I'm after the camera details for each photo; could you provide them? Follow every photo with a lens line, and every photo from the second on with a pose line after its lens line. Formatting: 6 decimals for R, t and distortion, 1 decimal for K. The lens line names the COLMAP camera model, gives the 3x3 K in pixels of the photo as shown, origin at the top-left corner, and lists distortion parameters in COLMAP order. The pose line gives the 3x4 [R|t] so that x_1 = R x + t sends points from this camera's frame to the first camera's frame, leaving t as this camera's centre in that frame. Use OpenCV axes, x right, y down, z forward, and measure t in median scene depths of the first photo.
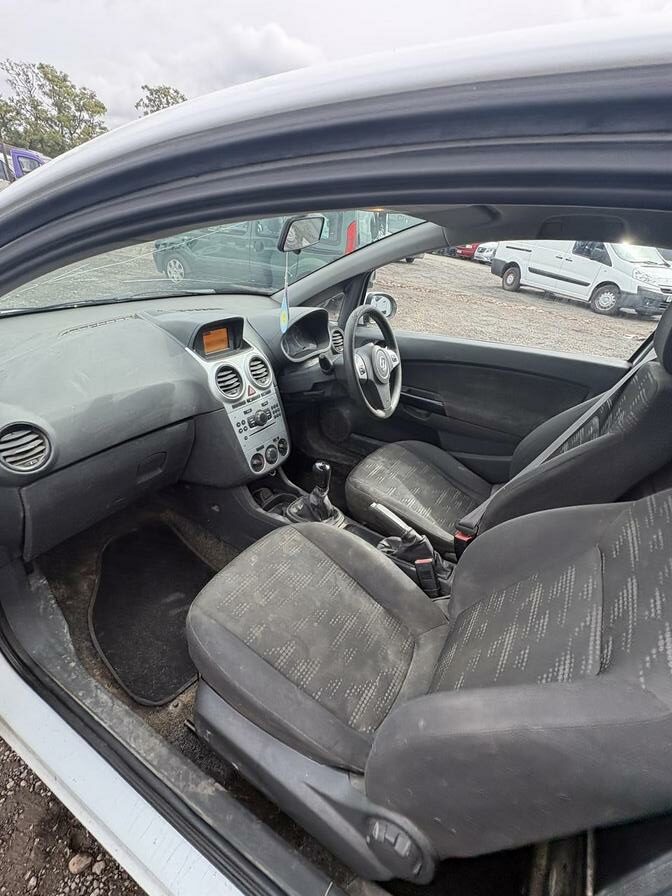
lens RADIAL K [[416.6, 0, 335.5], [0, 416.6, 449.3], [0, 0, 1]] dist [0.000176, 0.000363]
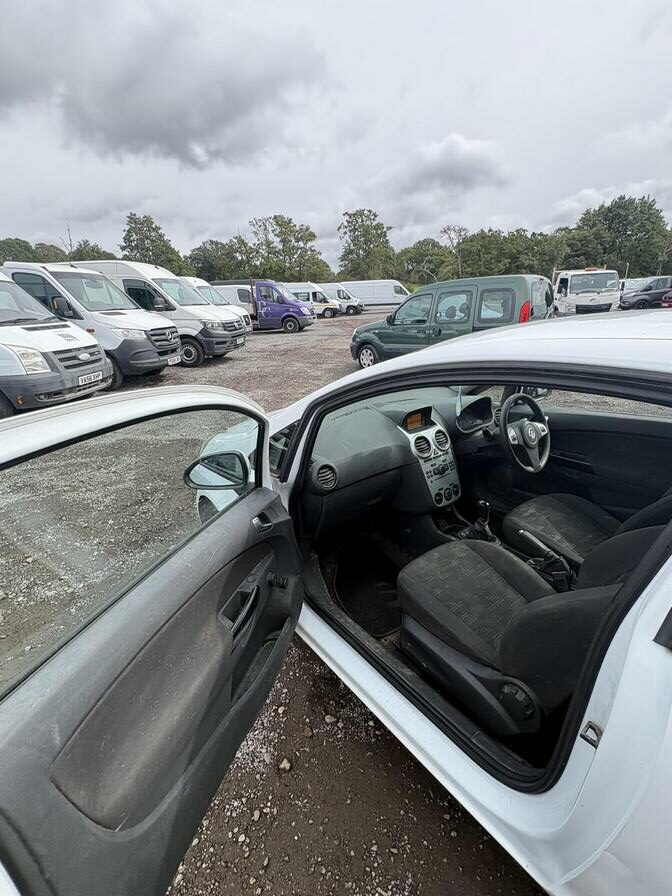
lens RADIAL K [[416.6, 0, 335.9], [0, 416.6, 446.3], [0, 0, 1]] dist [0.000176, 0.000363]
pose [[0.918971, -0.001454, -0.394322, 0.064904], [-0.064683, 0.985892, -0.154382, 0.098572], [0.388983, 0.167379, 0.905912, -0.532924]]
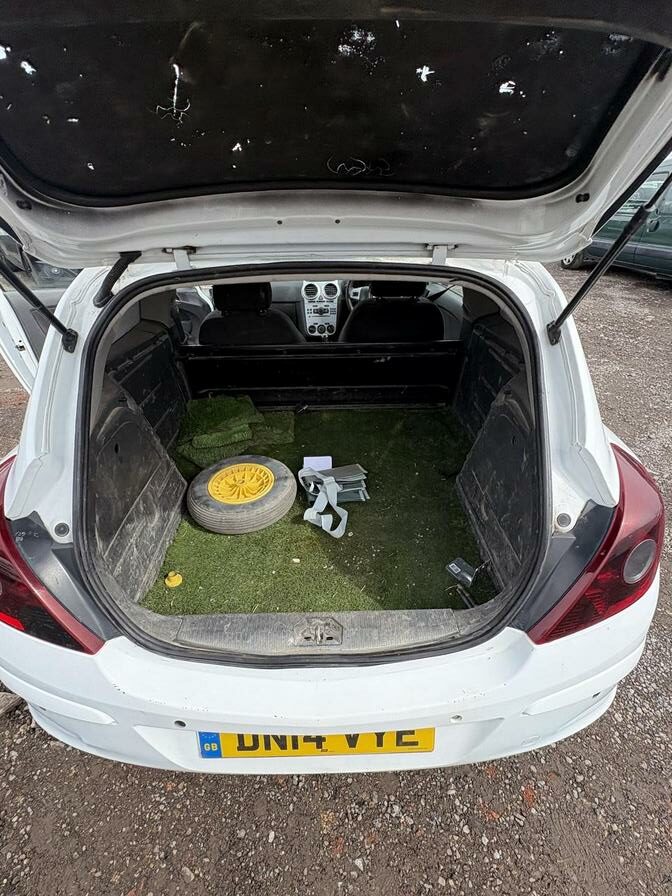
lens RADIAL K [[416.6, 0, 337.0], [0, 416.6, 450.5], [0, 0, 1]] dist [0.000176, 0.000363]
pose [[0.516850, 0.378155, -0.768027, 1.798330], [-0.353931, 0.911274, 0.210505, 0.102042], [0.779486, 0.163029, 0.604833, -0.151247]]
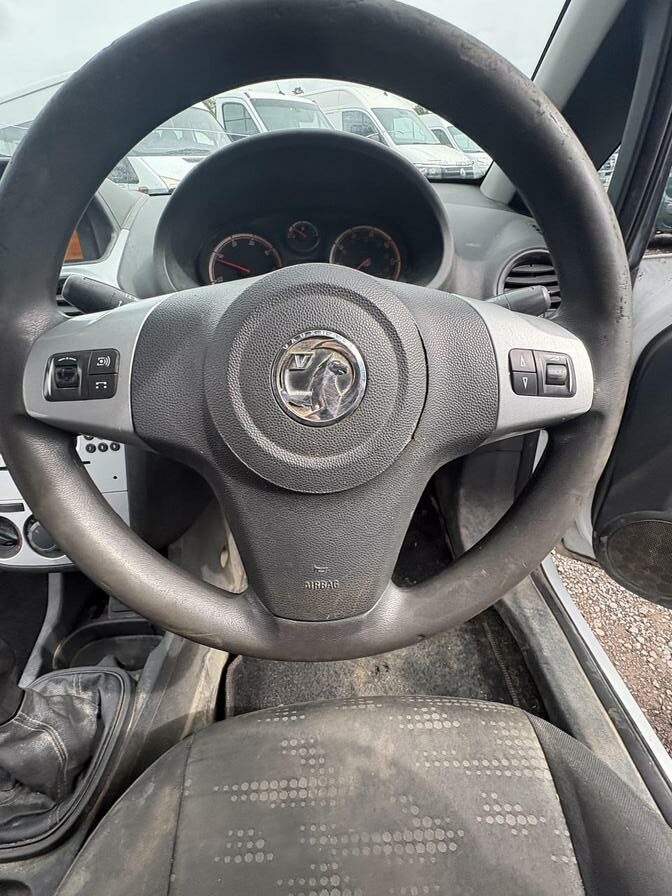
lens RADIAL K [[416.6, 0, 332.3], [0, 416.6, 444.0], [0, 0, 1]] dist [0.000176, 0.000363]
pose [[0.530728, 0.343192, -0.774949, 0.265520], [-0.310767, 0.929465, 0.198790, -0.229448], [0.788512, 0.135325, 0.599946, 0.966269]]
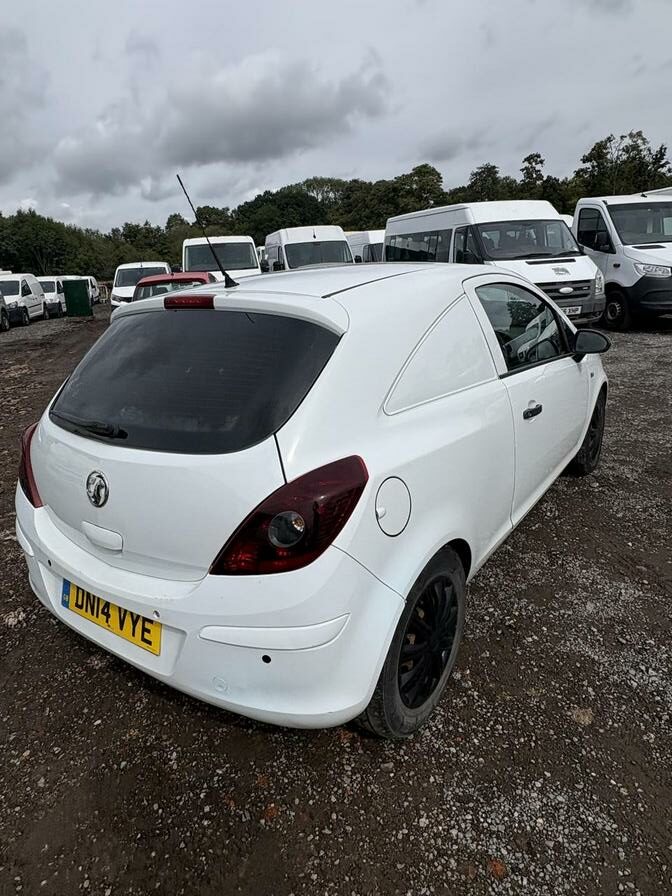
lens RADIAL K [[554.3, 0, 337.3], [0, 554.3, 446.1], [0, 0, 1]] dist [-0.001931, 0.003807]
pose [[-0.081930, 0.223496, -0.971255, 2.603690], [-0.431875, 0.870320, 0.236700, -0.207872], [0.898205, 0.438853, 0.025217, 0.634245]]
